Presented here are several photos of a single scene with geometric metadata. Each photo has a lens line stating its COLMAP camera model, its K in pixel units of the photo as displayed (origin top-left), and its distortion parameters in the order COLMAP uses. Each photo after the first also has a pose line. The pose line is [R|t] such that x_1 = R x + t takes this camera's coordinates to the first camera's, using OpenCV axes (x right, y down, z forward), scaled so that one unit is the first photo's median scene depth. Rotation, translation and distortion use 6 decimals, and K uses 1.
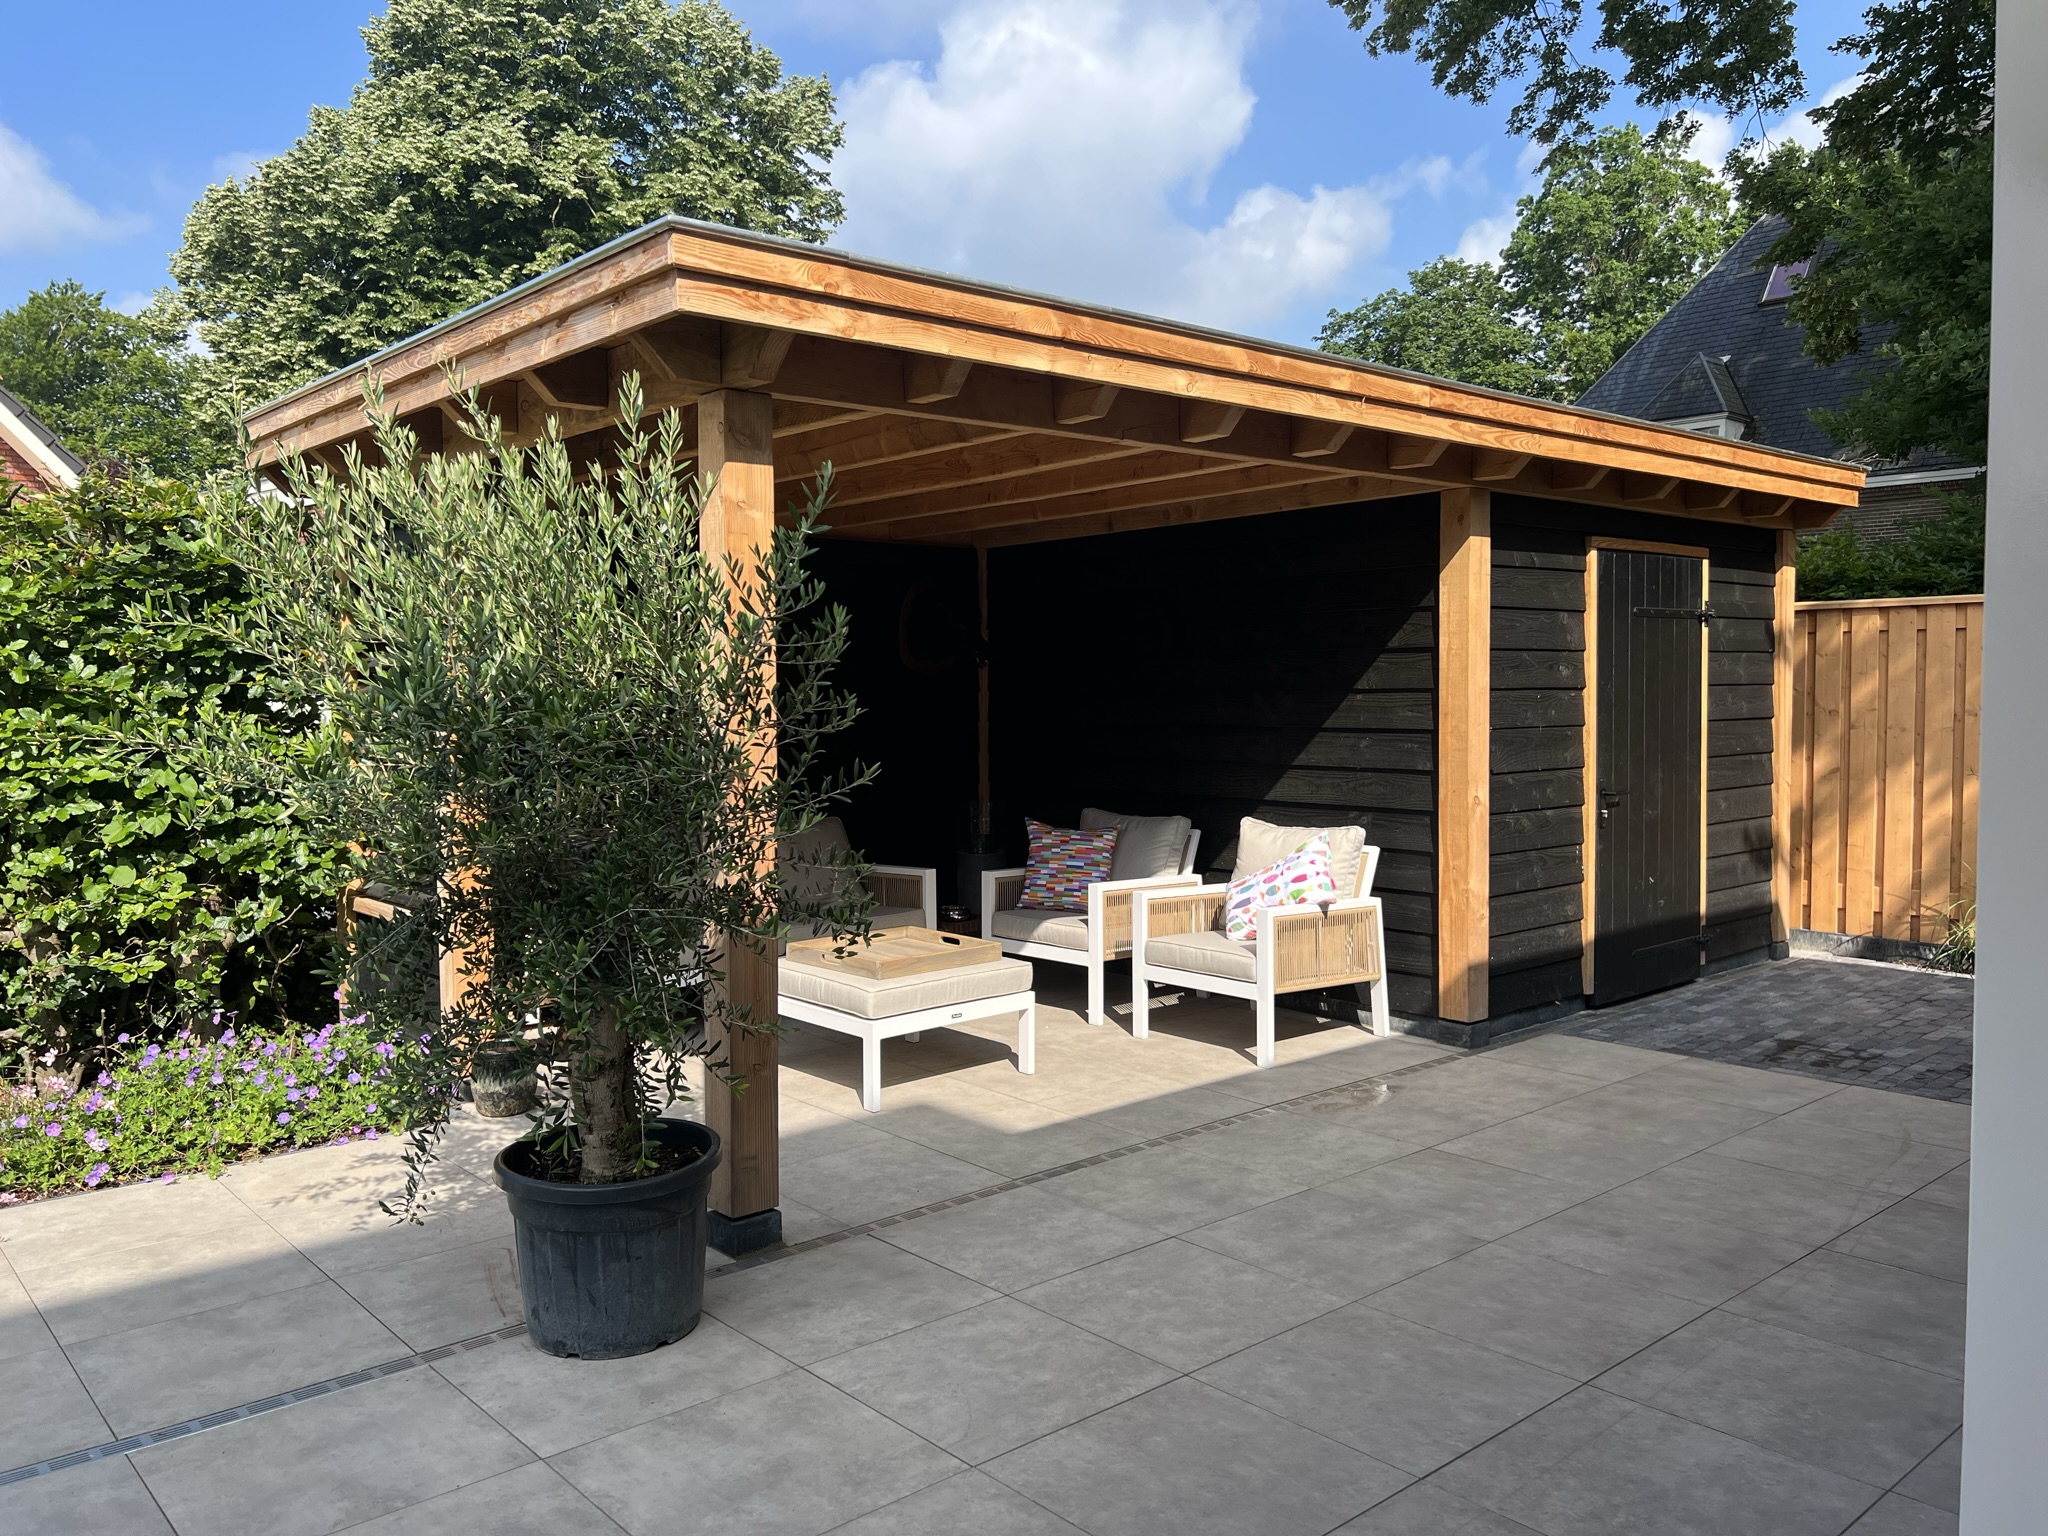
lens RADIAL K [[1553.7, 0, 1028.6], [0, 1553.7, 757.3], [0, 0, 1]] dist [0.040172, -0.035069]
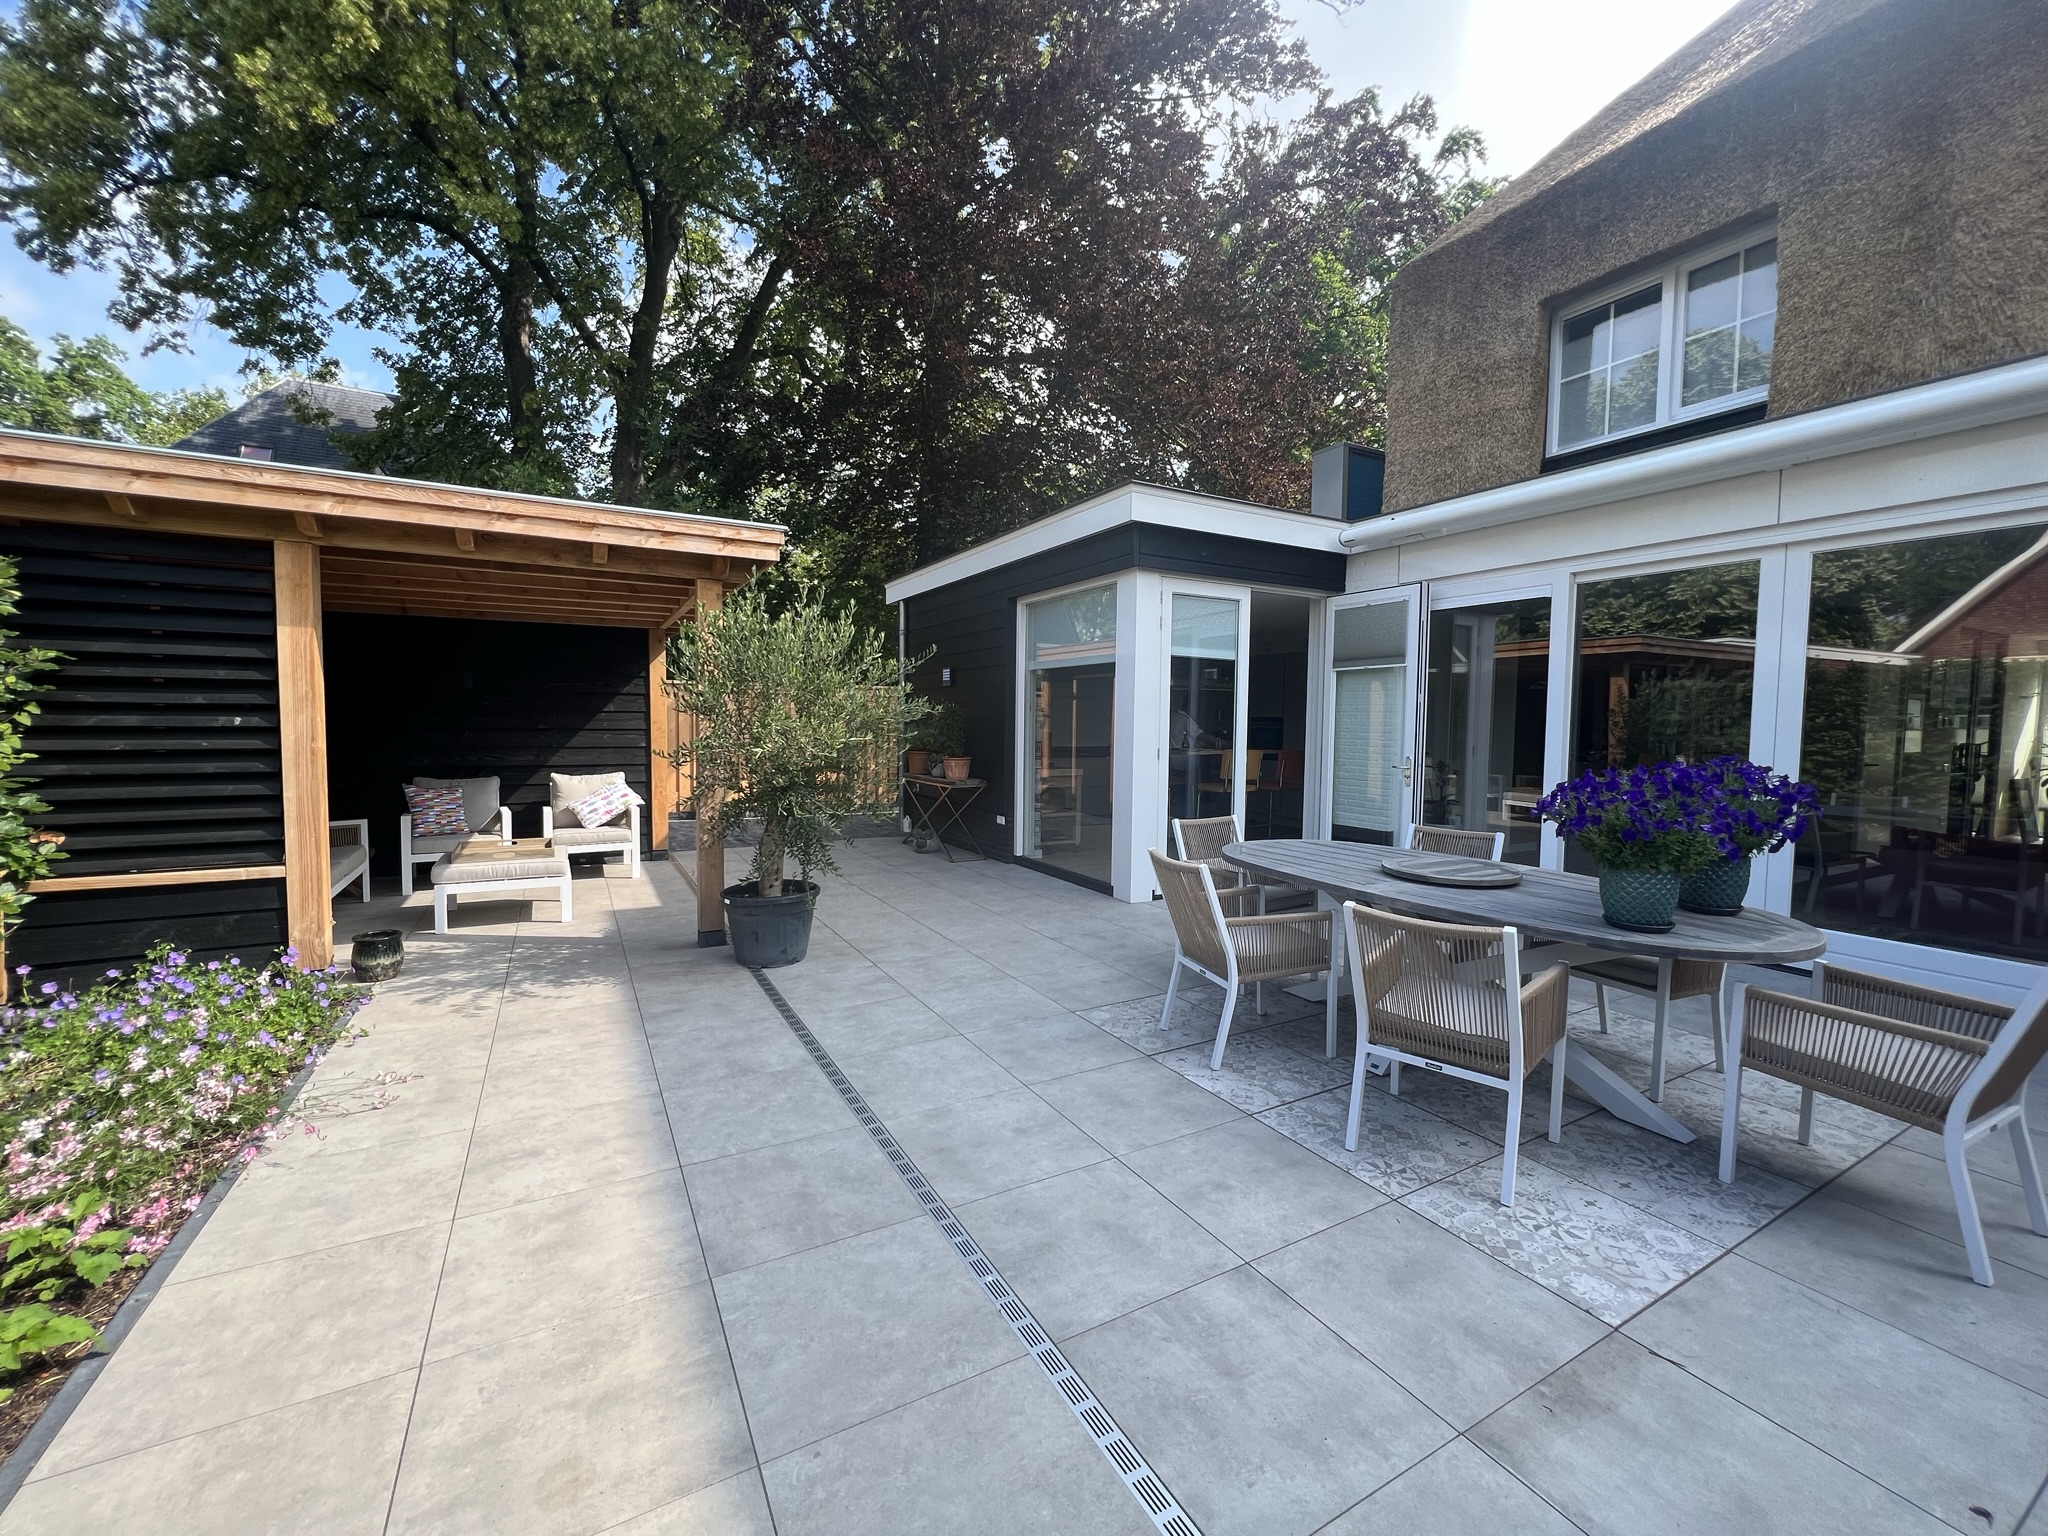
lens RADIAL K [[827.7, 0, 1024.0], [0, 827.7, 768.0], [0, 0, 1]] dist [-0.000496, 0.000715]
pose [[0.201095, -0.047559, 0.978416, -1.664136], [0.033415, 0.998572, 0.041671, 0.014635], [-0.979002, 0.024314, 0.202398, 0.365430]]
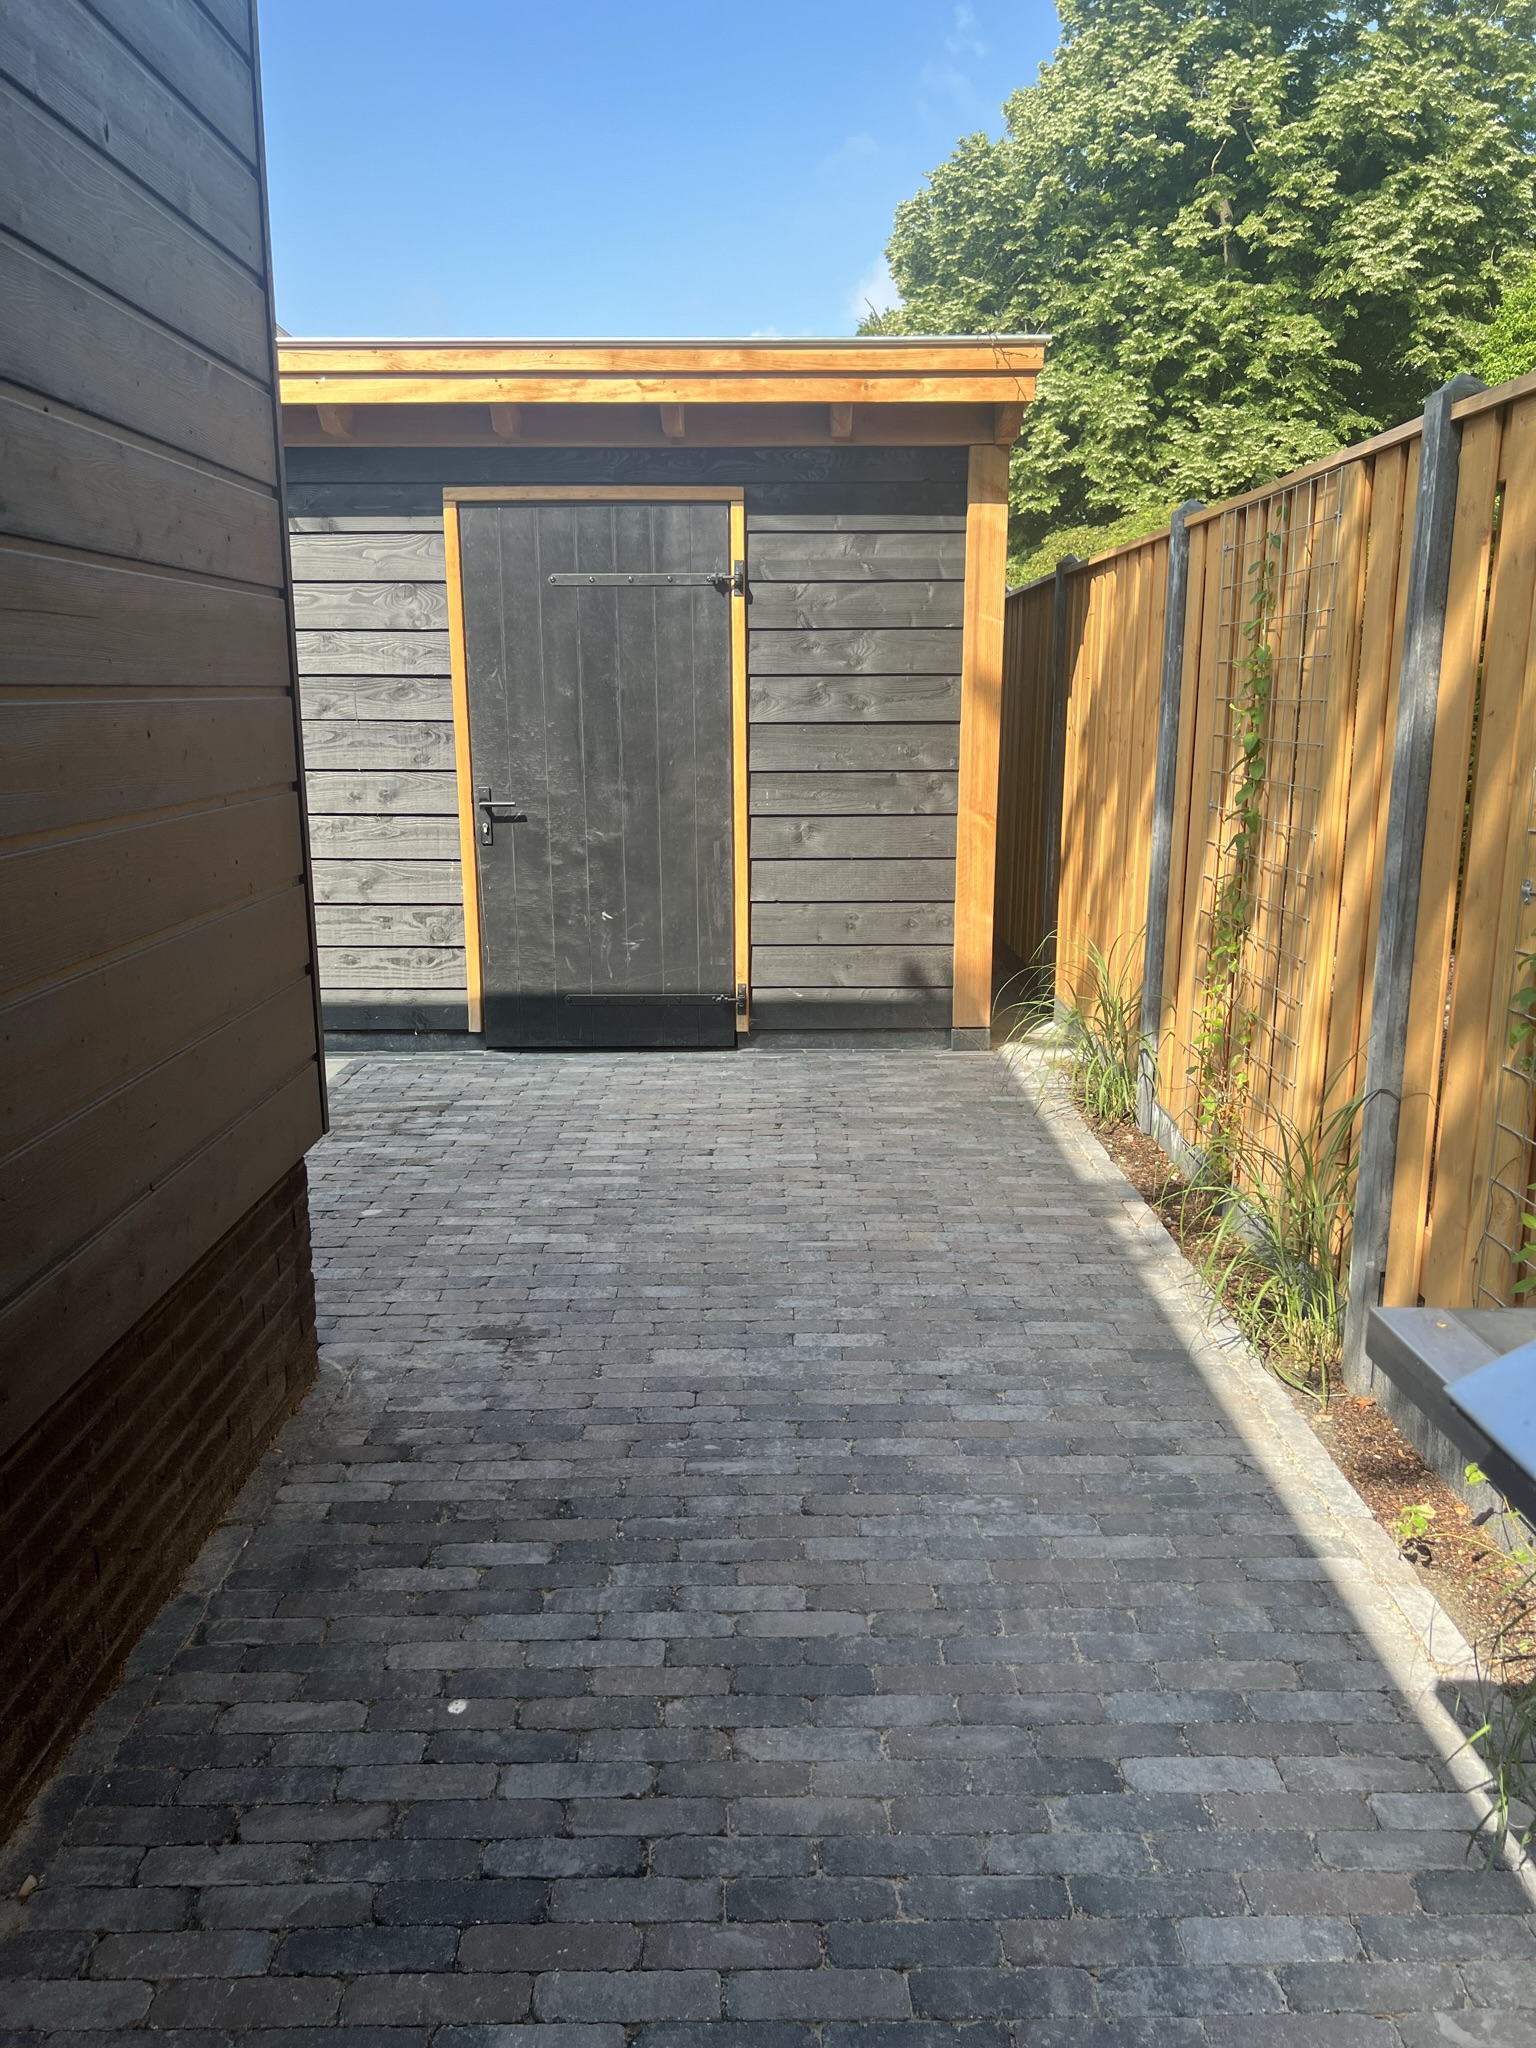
lens RADIAL K [[1553.7, 0, 768.0], [0, 1553.7, 1024.0], [0, 0, 1]] dist [0.040172, -0.035069]
pose [[0.755966, 0.141093, -0.639224, 0.128335], [-0.030597, 0.983044, 0.180798, -0.002193], [0.653895, -0.117119, 0.747465, 0.054439]]
